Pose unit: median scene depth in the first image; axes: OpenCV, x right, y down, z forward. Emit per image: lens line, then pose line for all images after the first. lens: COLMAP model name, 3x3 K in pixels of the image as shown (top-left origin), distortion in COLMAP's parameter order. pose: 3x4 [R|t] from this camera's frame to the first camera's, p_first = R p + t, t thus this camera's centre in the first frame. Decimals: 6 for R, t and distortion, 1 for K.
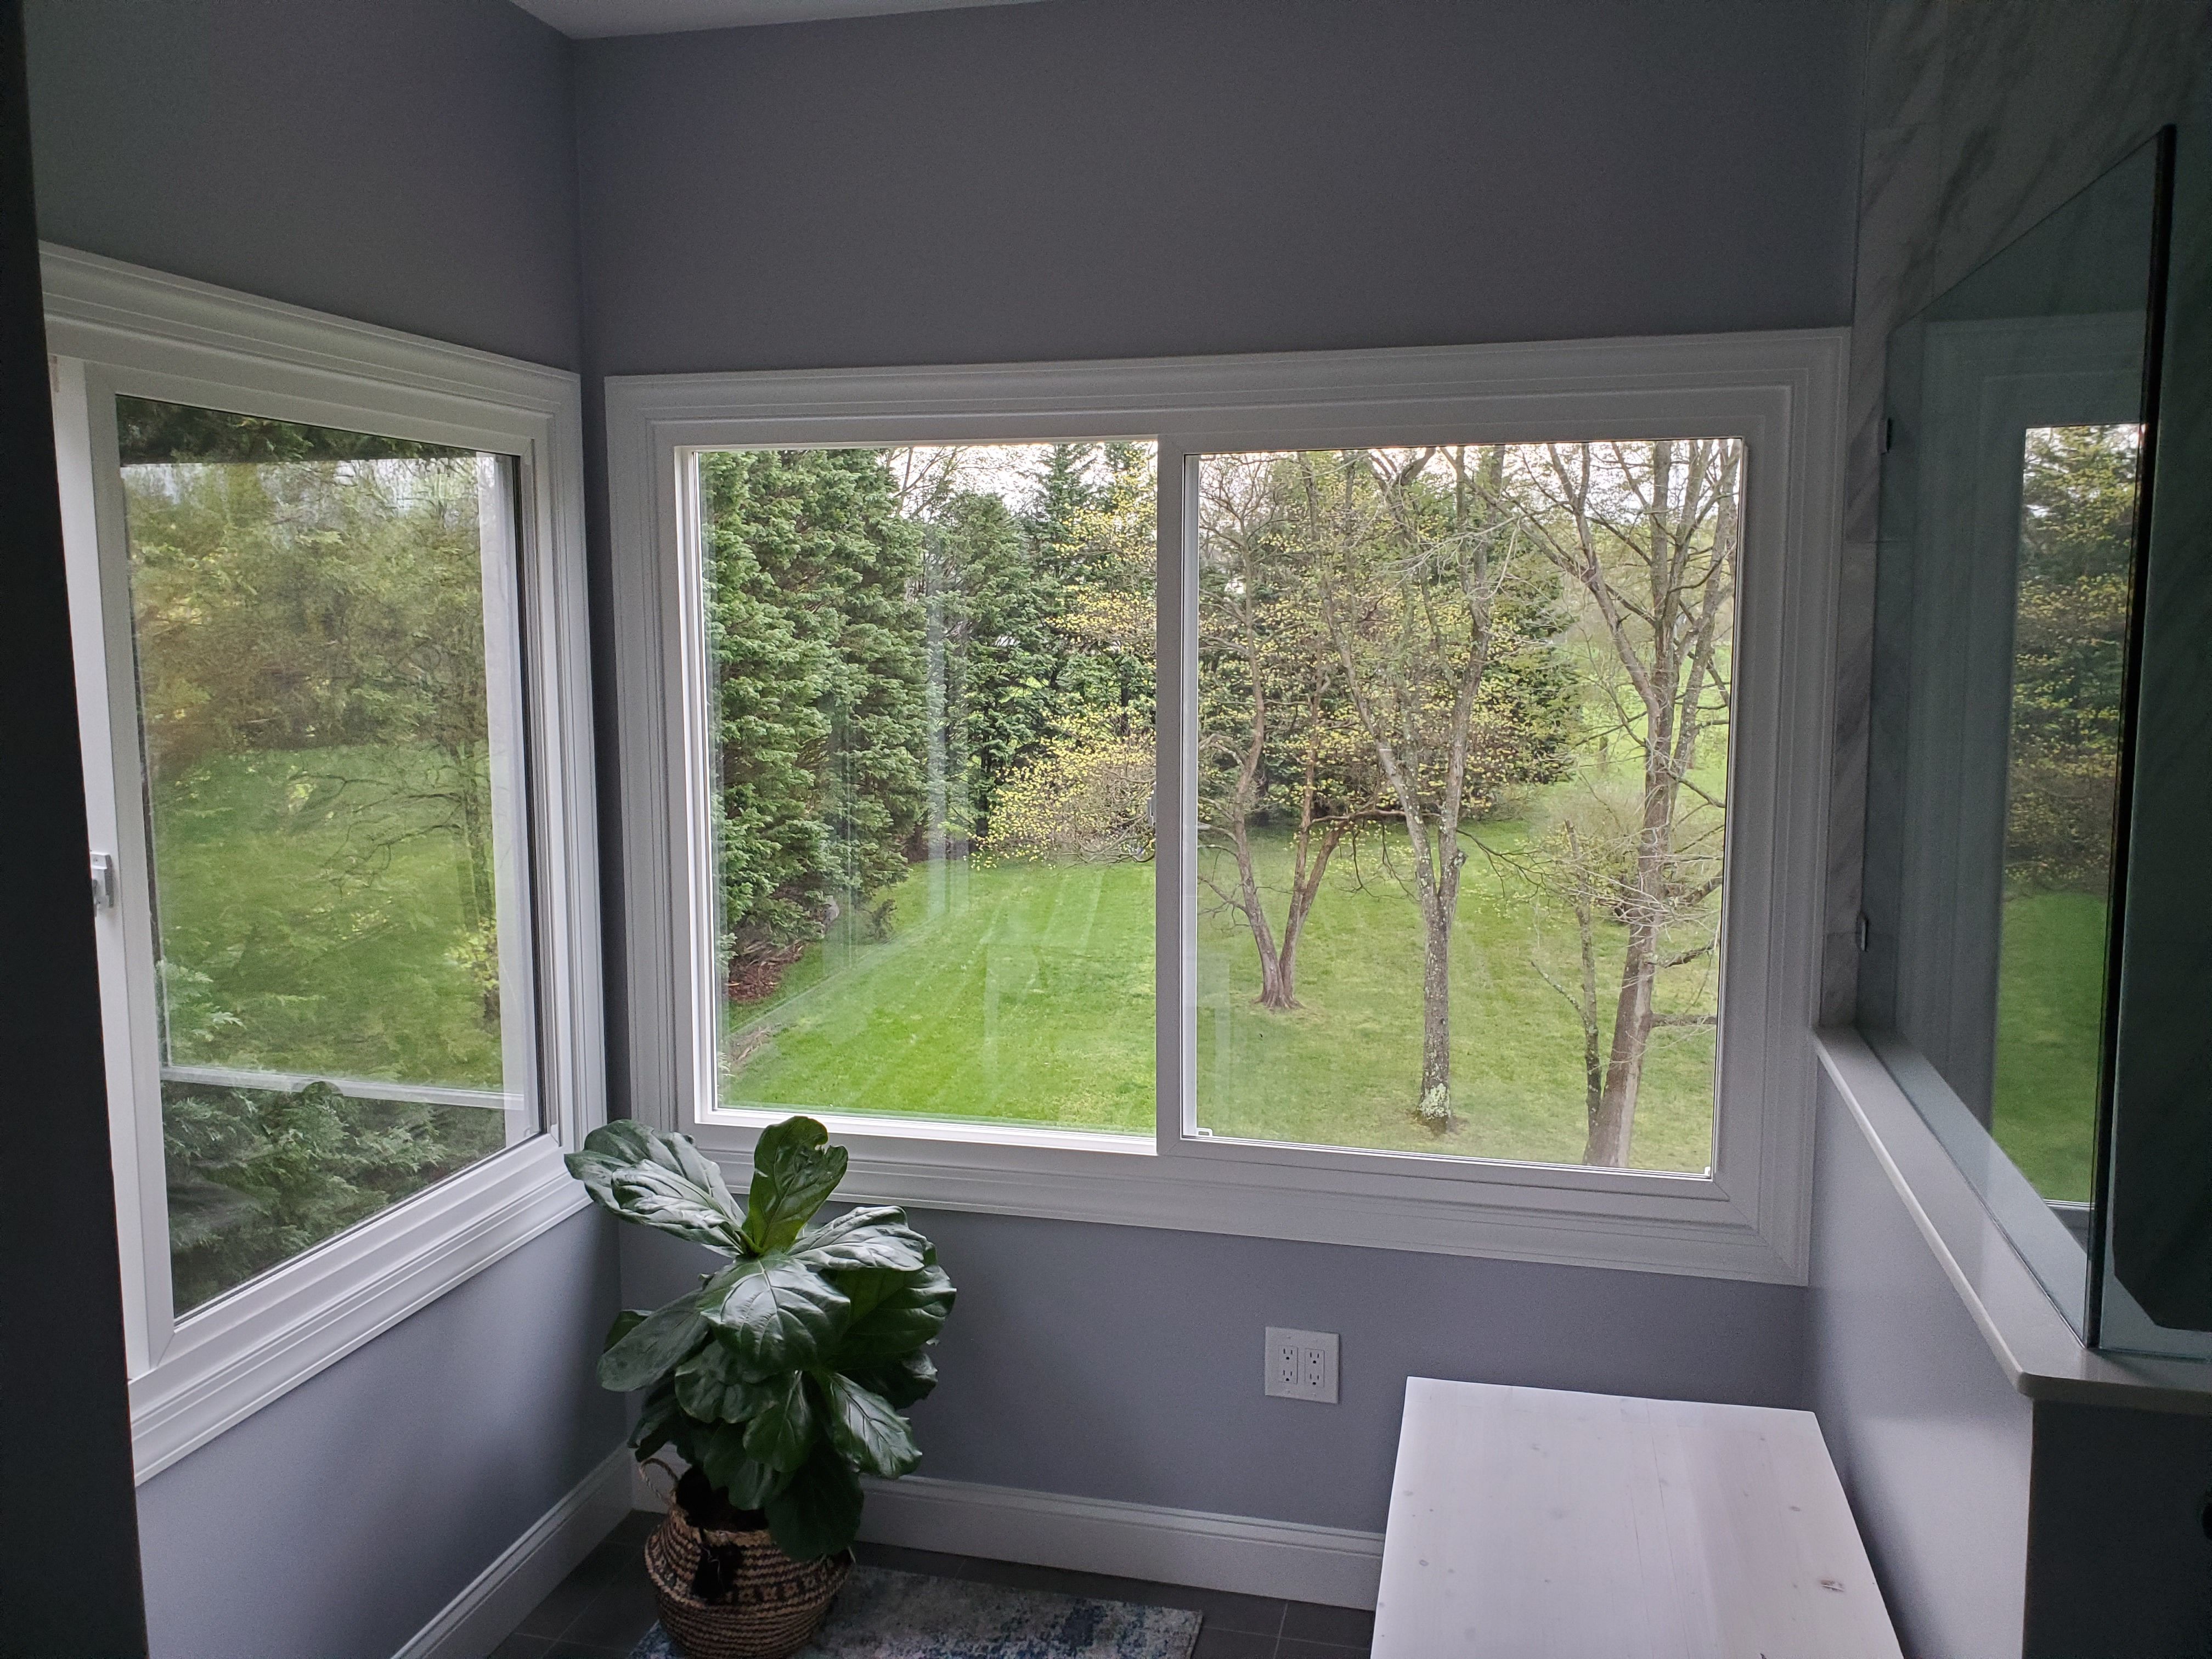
lens RADIAL K [[1685.1, 0, 1091.4], [0, 1685.1, 789.4], [0, 0, 1]] dist [-0.000460, -0.002632]
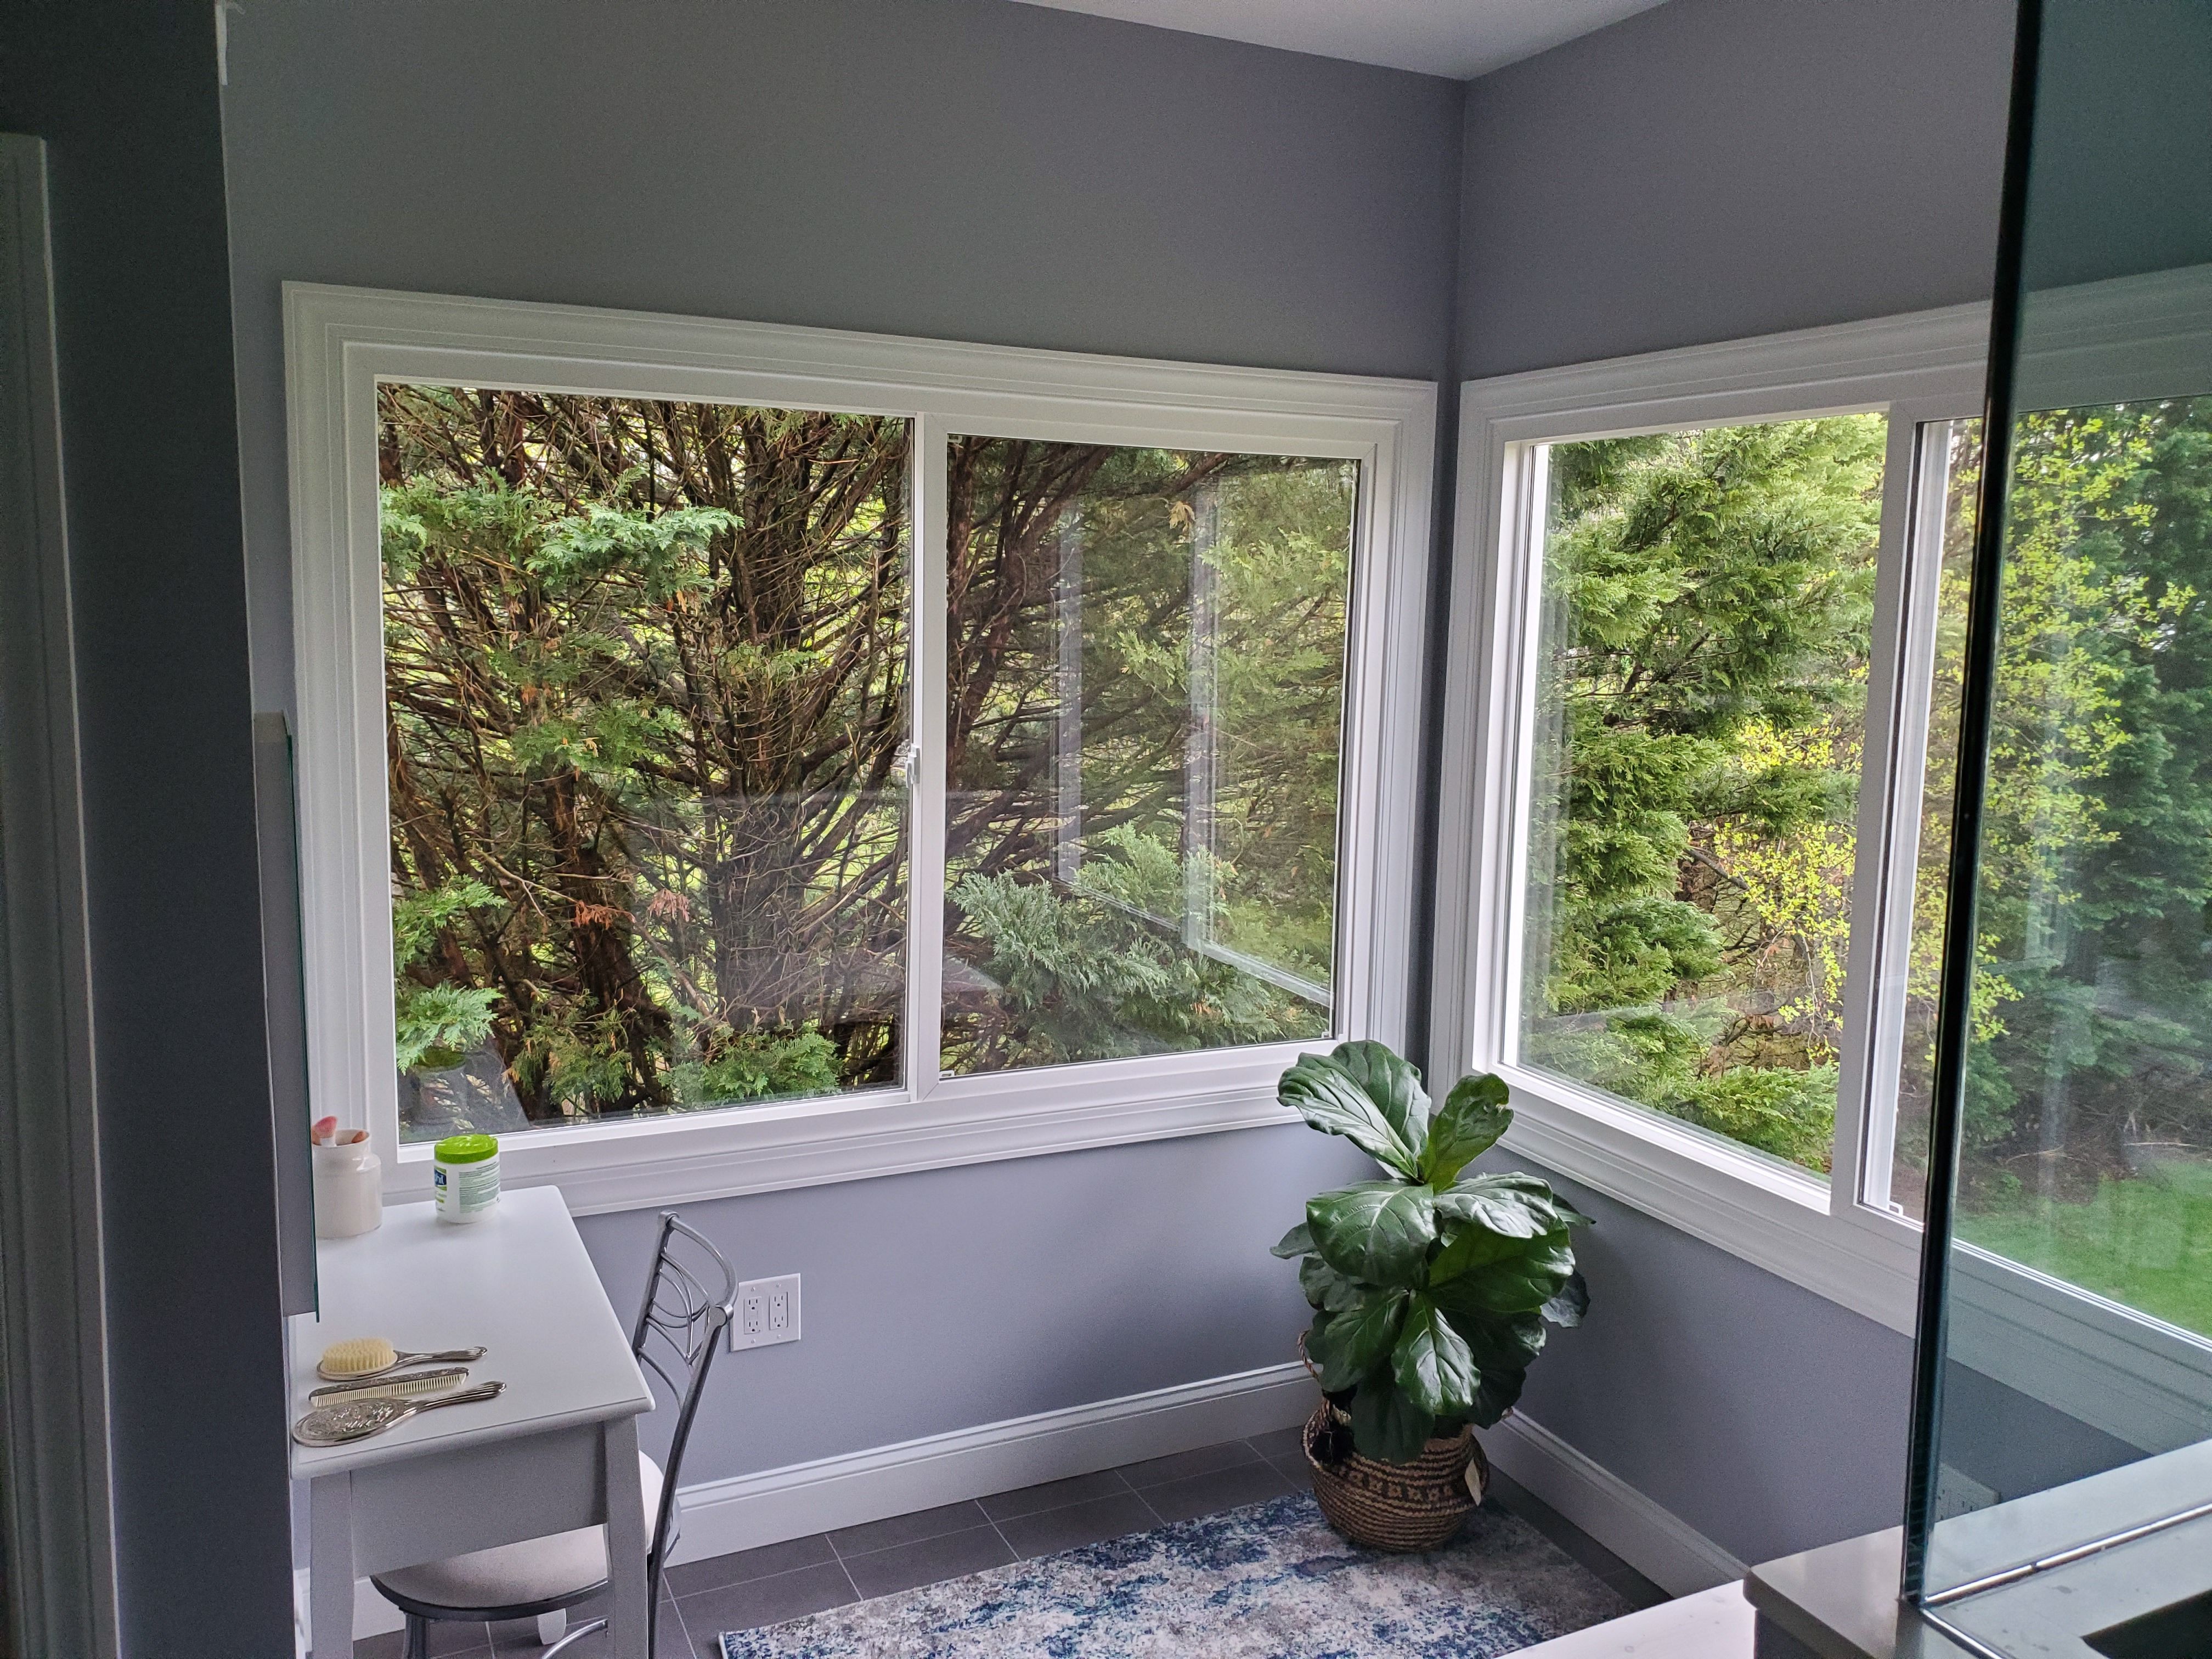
lens RADIAL K [[1685.1, 0, 1091.4], [0, 1685.1, 789.4], [0, 0, 1]] dist [-0.000460, -0.002632]
pose [[0.634727, 0.106240, -0.765398, 0.440630], [-0.106999, 0.993046, 0.049107, -0.007638], [0.765293, 0.050727, 0.641680, 0.117232]]
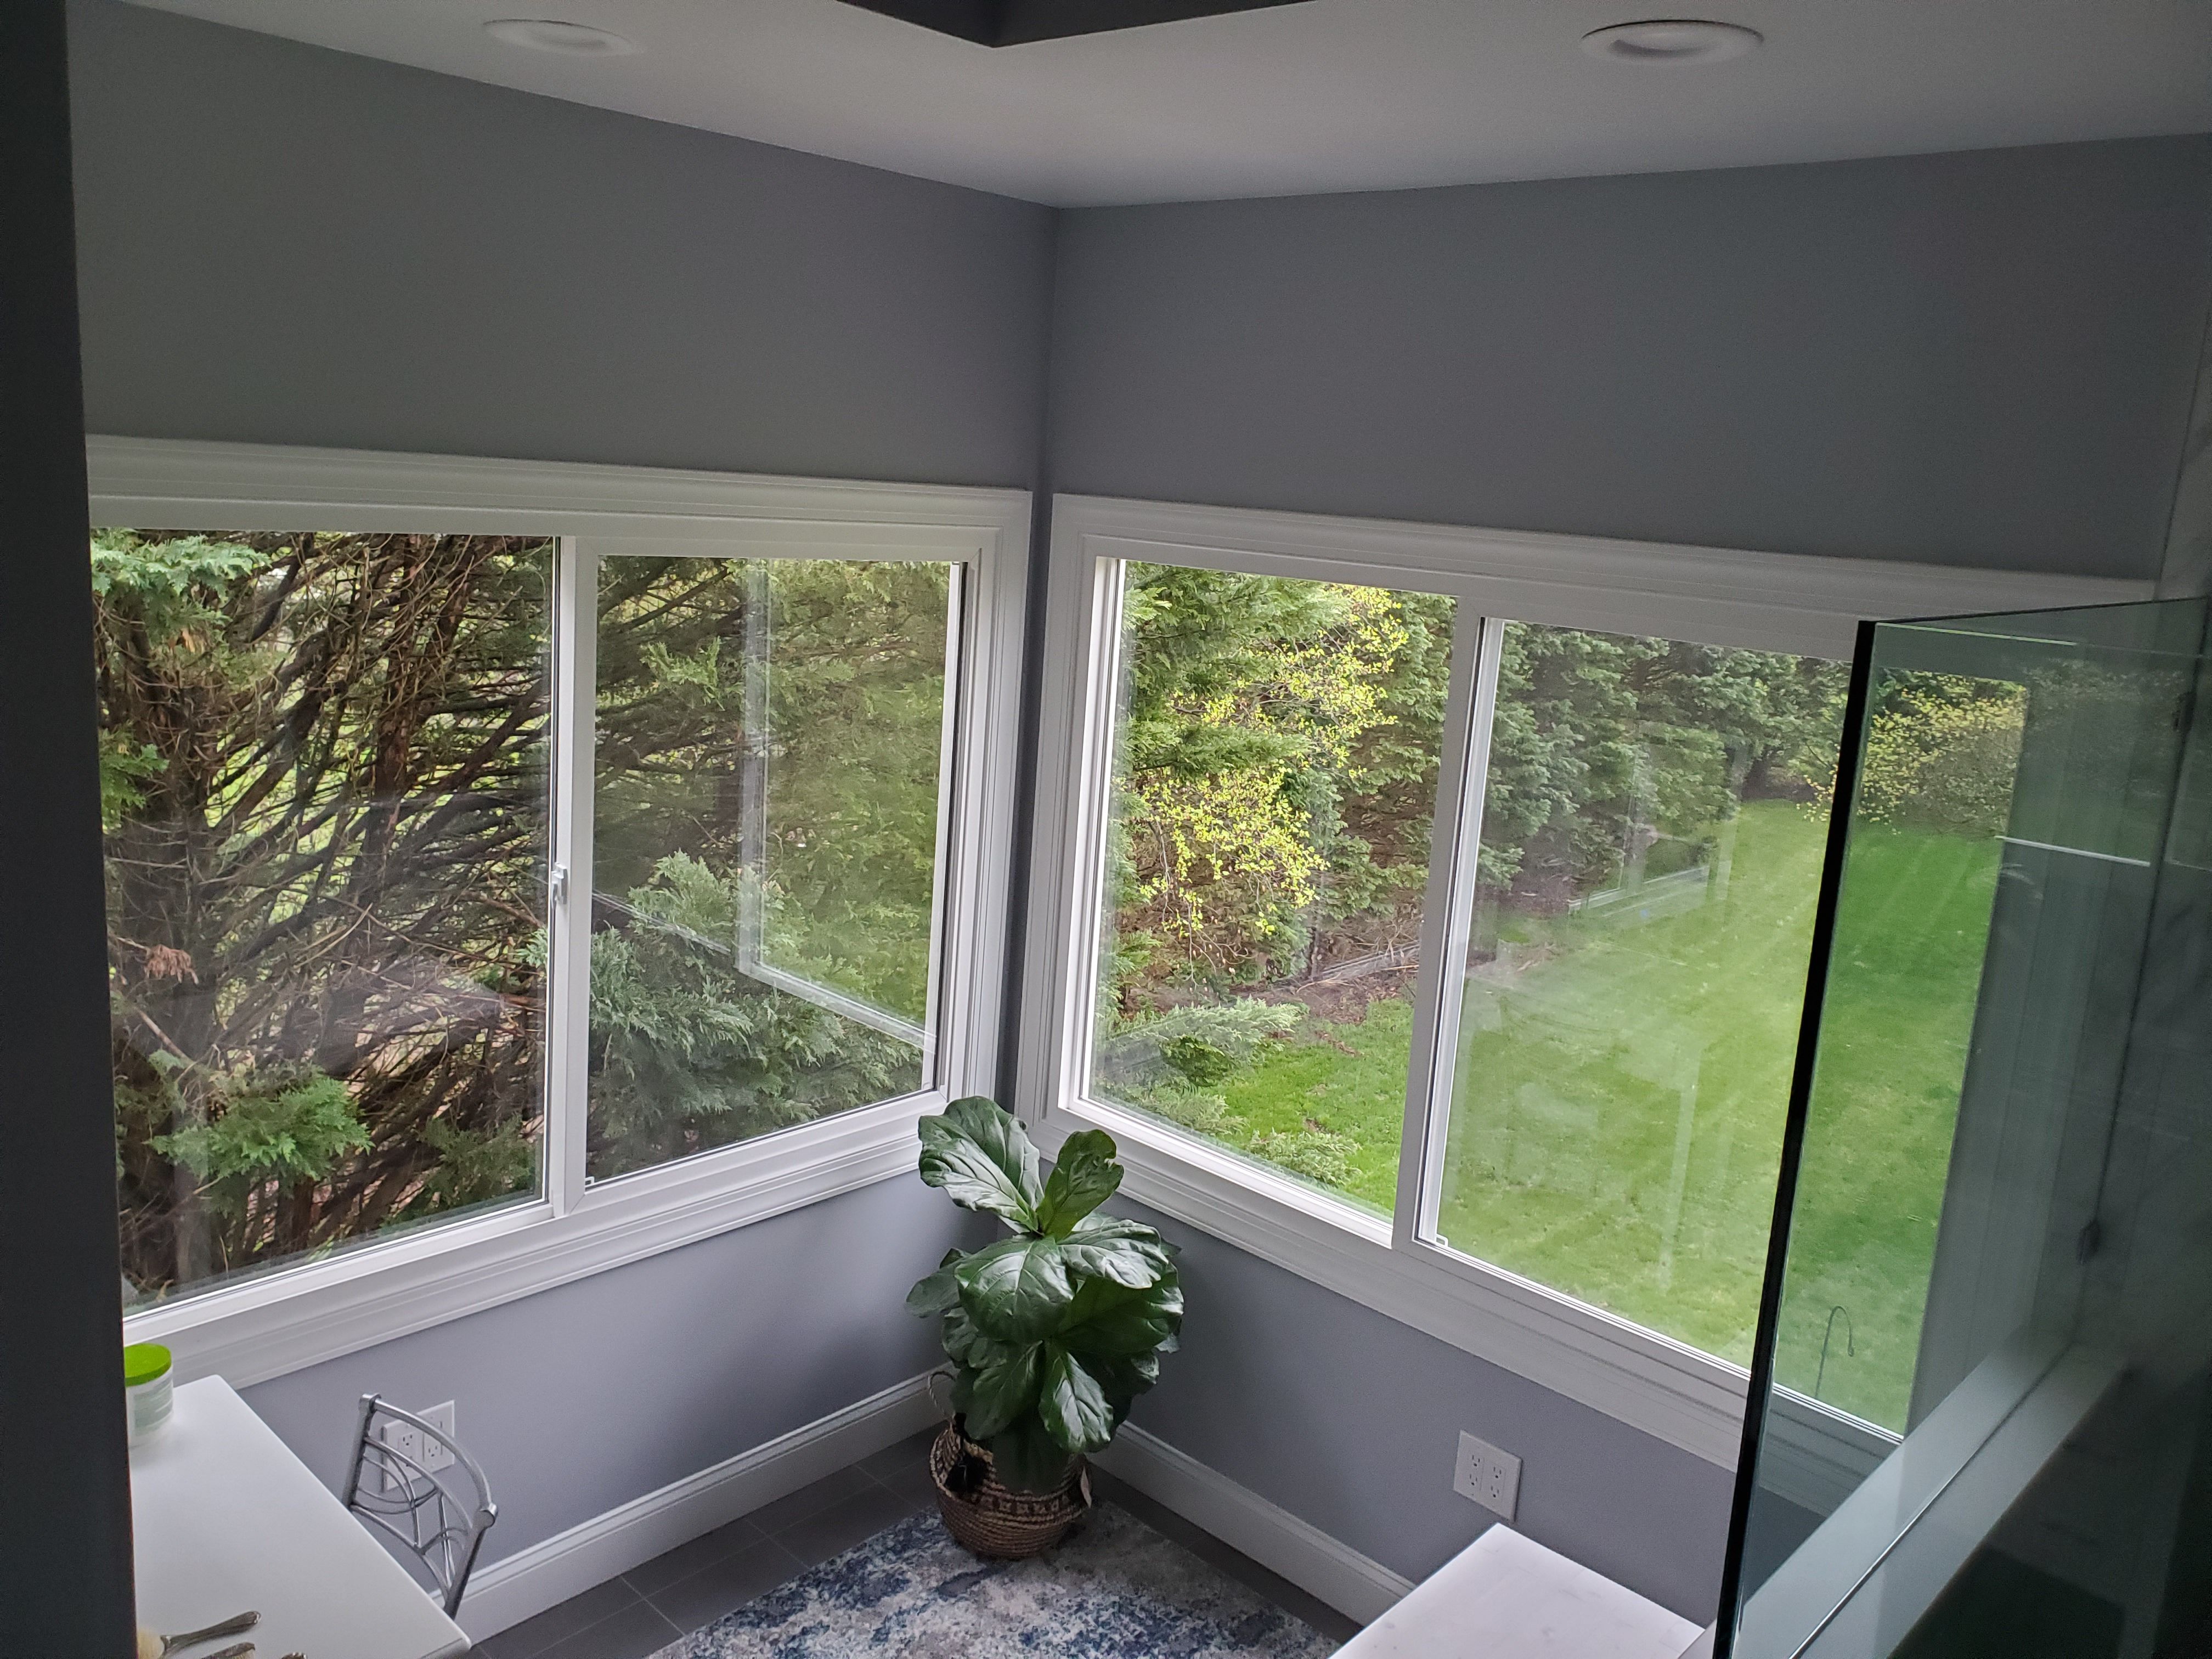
lens RADIAL K [[1671.5, 0, 1070.3], [0, 1671.5, 761.6], [0, 0, 1]] dist [0.062327, -0.134309]
pose [[0.869464, 0.144954, -0.472252, 0.323712], [-0.123567, 0.989407, 0.076192, -0.150184], [0.478293, -0.007892, 0.878165, -0.055443]]
